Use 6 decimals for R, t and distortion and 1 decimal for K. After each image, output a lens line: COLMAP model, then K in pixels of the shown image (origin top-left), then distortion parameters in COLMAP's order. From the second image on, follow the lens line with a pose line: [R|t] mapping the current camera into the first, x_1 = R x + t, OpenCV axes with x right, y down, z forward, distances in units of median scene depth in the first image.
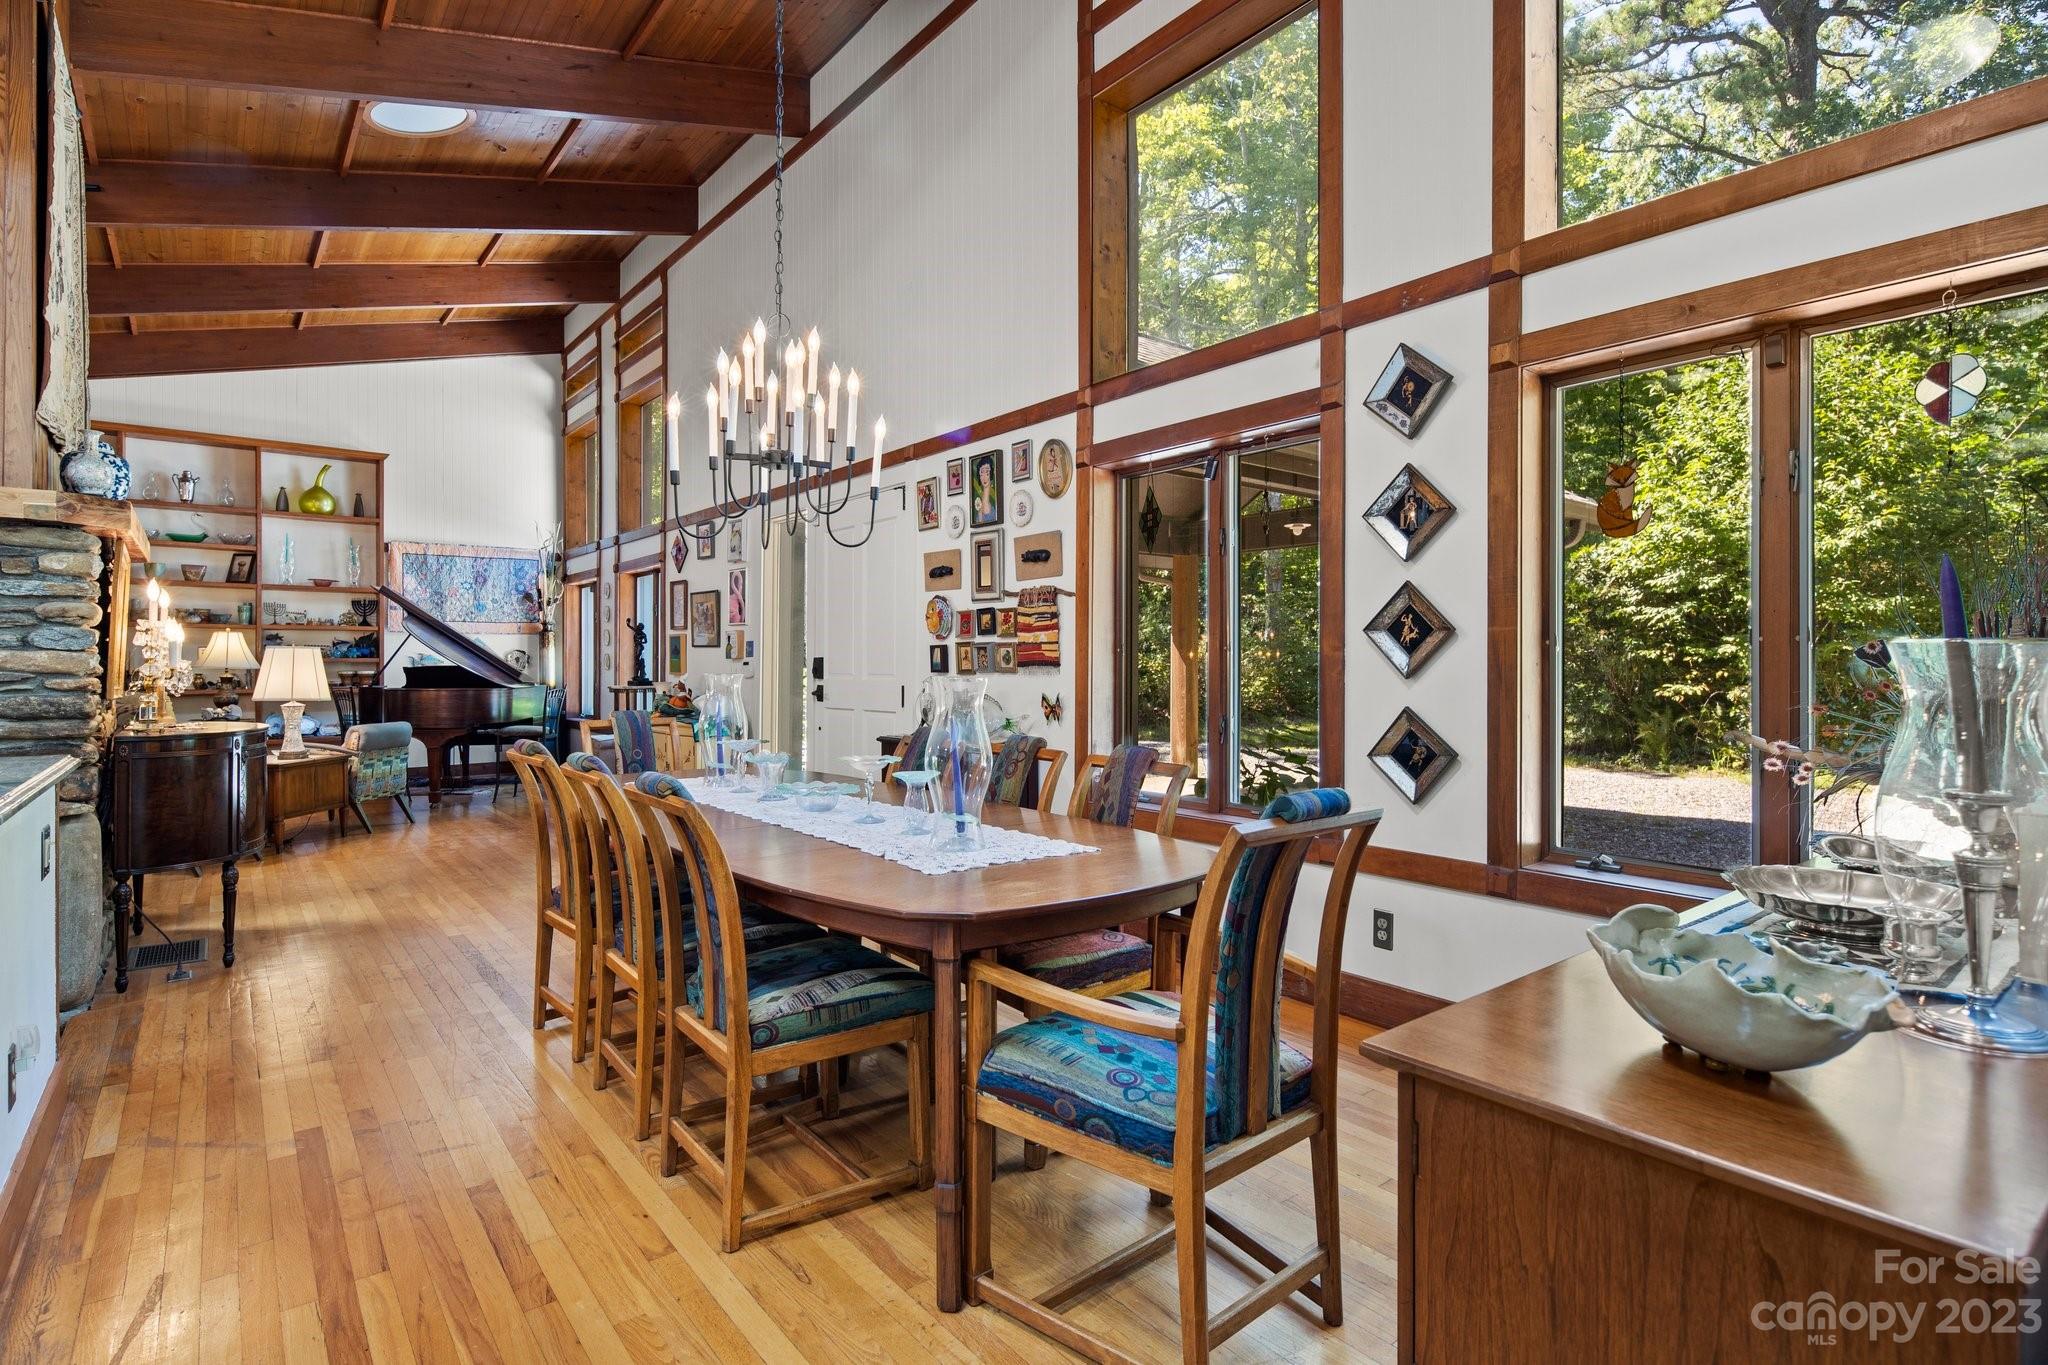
lens RADIAL K [[998.7, 0, 1018.3], [0, 998.7, 664.7], [0, 0, 1]] dist [0.004686, -0.002193]
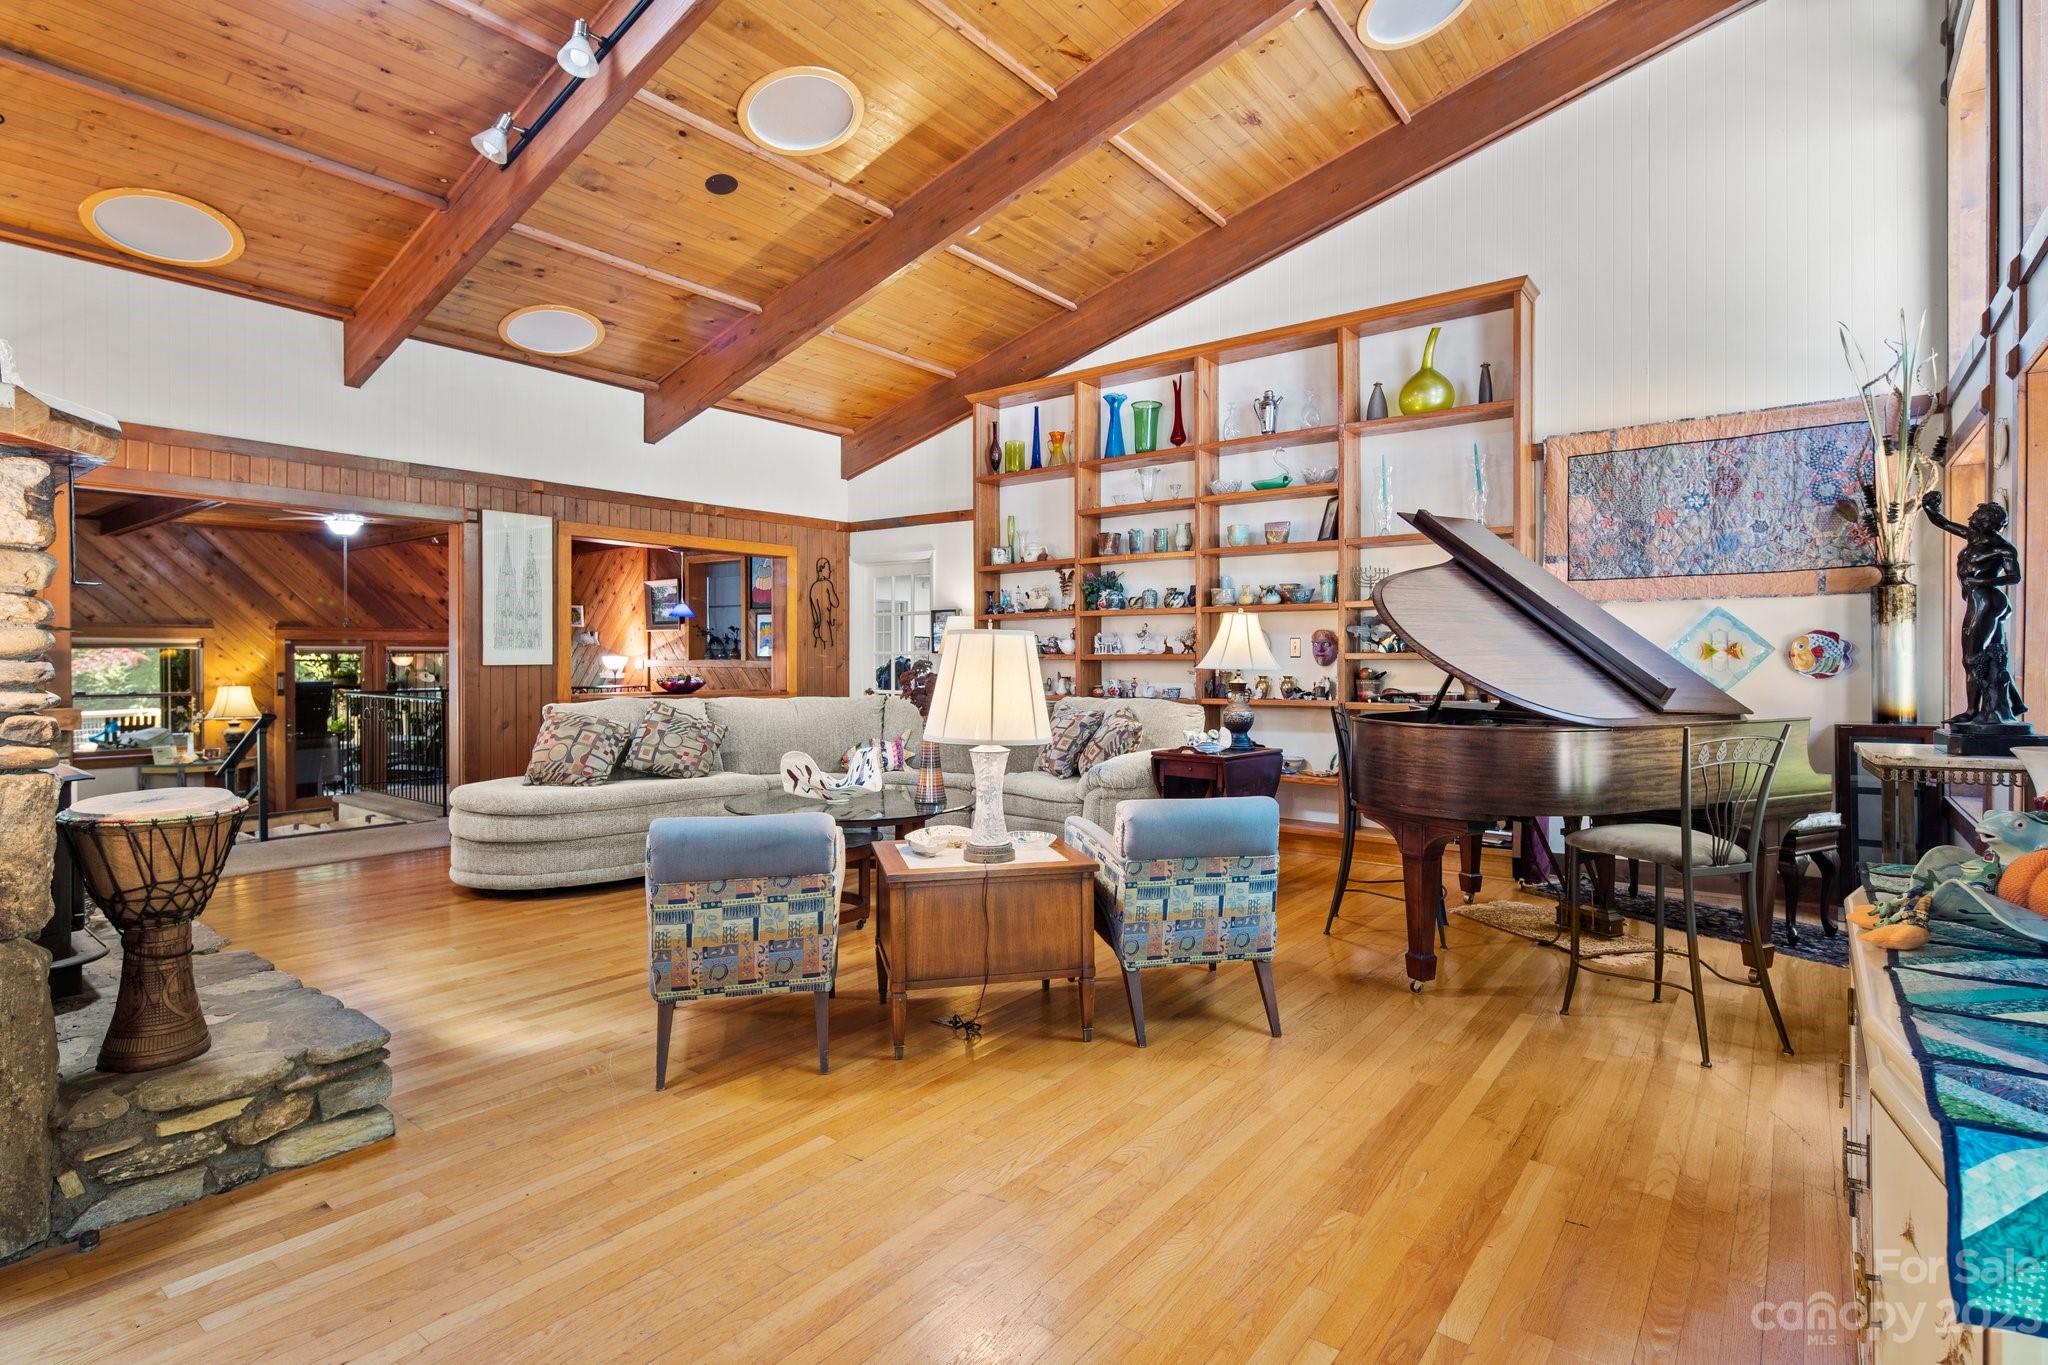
lens RADIAL K [[998.7, 0, 1018.3], [0, 998.7, 664.7], [0, 0, 1]] dist [0.004686, -0.002193]
pose [[0.232723, 0.004099, -0.972534, -0.321275], [0.001461, 0.999989, 0.004565, -0.004254], [0.972542, -0.002483, 0.232714, 1.181185]]
